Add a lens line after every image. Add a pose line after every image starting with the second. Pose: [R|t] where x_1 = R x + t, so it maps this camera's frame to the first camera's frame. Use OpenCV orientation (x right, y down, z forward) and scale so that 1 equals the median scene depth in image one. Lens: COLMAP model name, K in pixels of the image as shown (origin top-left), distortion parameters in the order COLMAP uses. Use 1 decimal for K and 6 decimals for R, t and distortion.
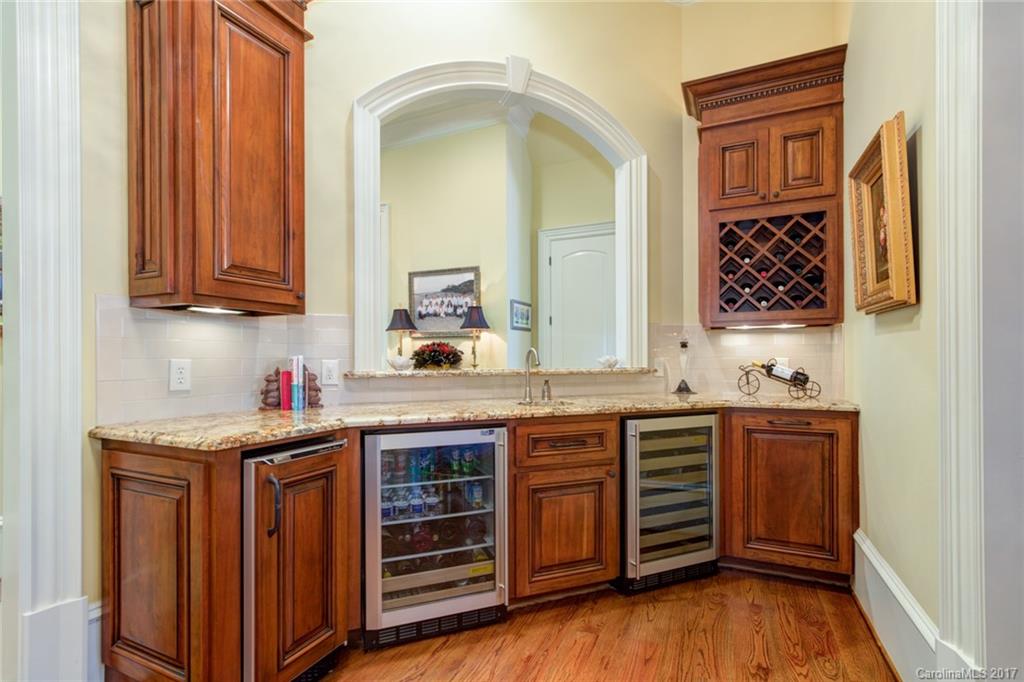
lens RADIAL K [[468.5, 0, 508.8], [0, 468.5, 358.6], [0, 0, 1]] dist [0.000794, 0.001025]
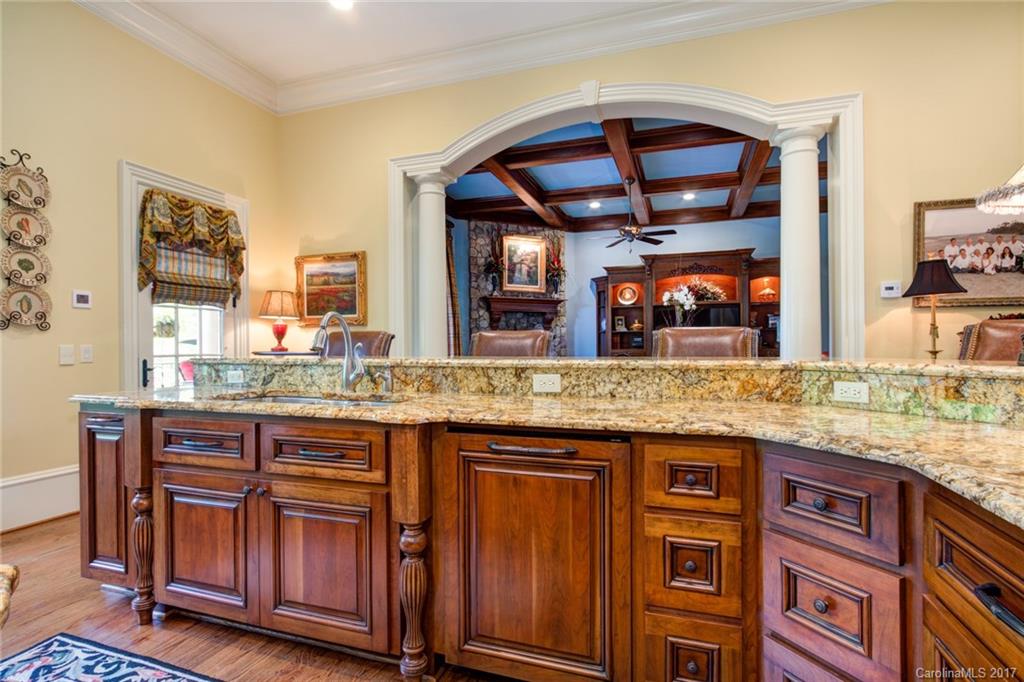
lens RADIAL K [[507.0, 0, 509.8], [0, 507.0, 344.5], [0, 0, 1]] dist [-0.003814, -0.000912]
pose [[0.994780, -0.003907, 0.101971, -0.846609], [0.004294, 0.999984, -0.003584, 0.004964], [-0.101955, 0.004003, 0.994781, 0.395628]]
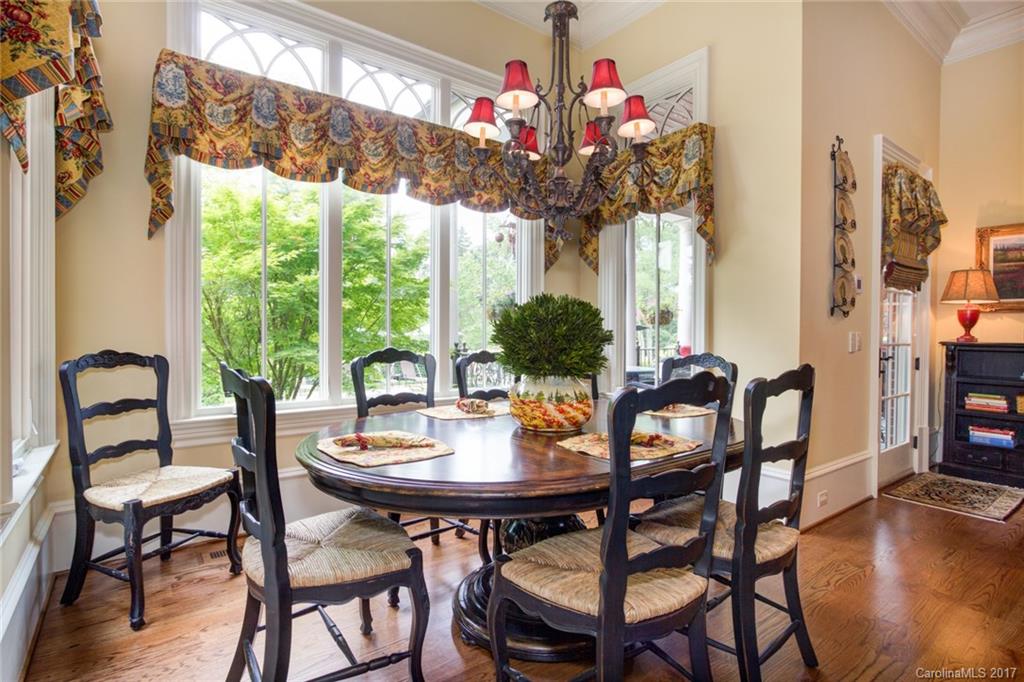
lens RADIAL K [[507.0, 0, 509.8], [0, 507.0, 344.5], [0, 0, 1]] dist [-0.003814, -0.000912]
pose [[0.879531, 0.024556, -0.475207, -1.464702], [-0.013546, 0.999555, 0.026581, 0.005640], [0.475649, -0.016942, 0.879472, 0.331010]]
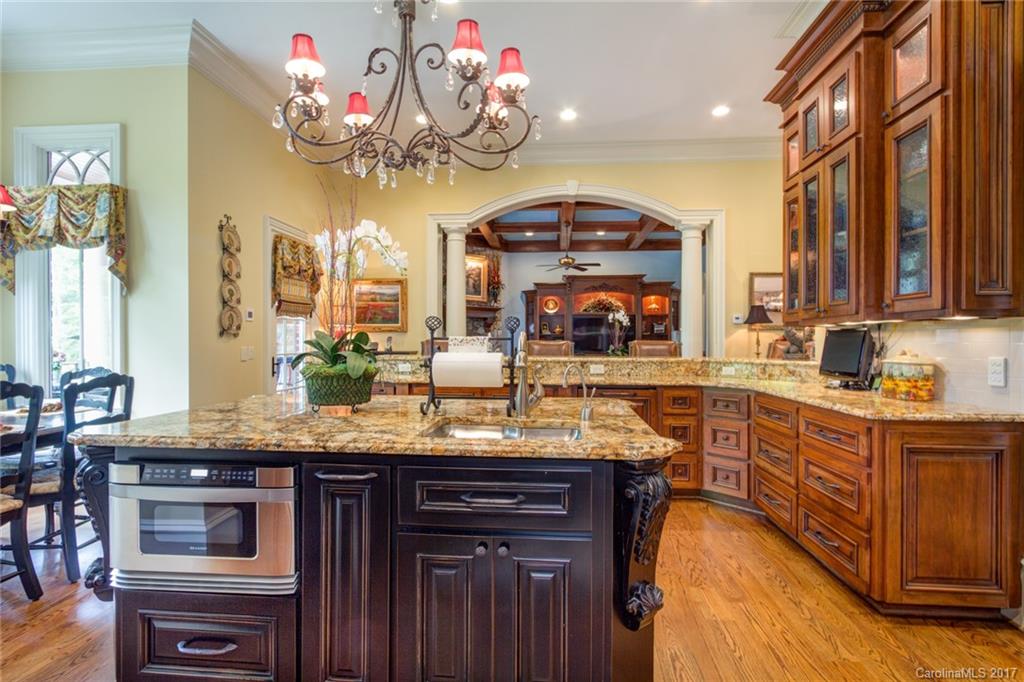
lens RADIAL K [[511.5, 0, 512.0], [0, 511.5, 341.0], [0, 0, 1]] dist [-0.000597, -0.000298]
pose [[0.939534, 0.004206, 0.342430, -1.232523], [-0.003375, 0.999990, -0.003022, -0.010235], [-0.342439, 0.001683, 0.939539, 0.015711]]
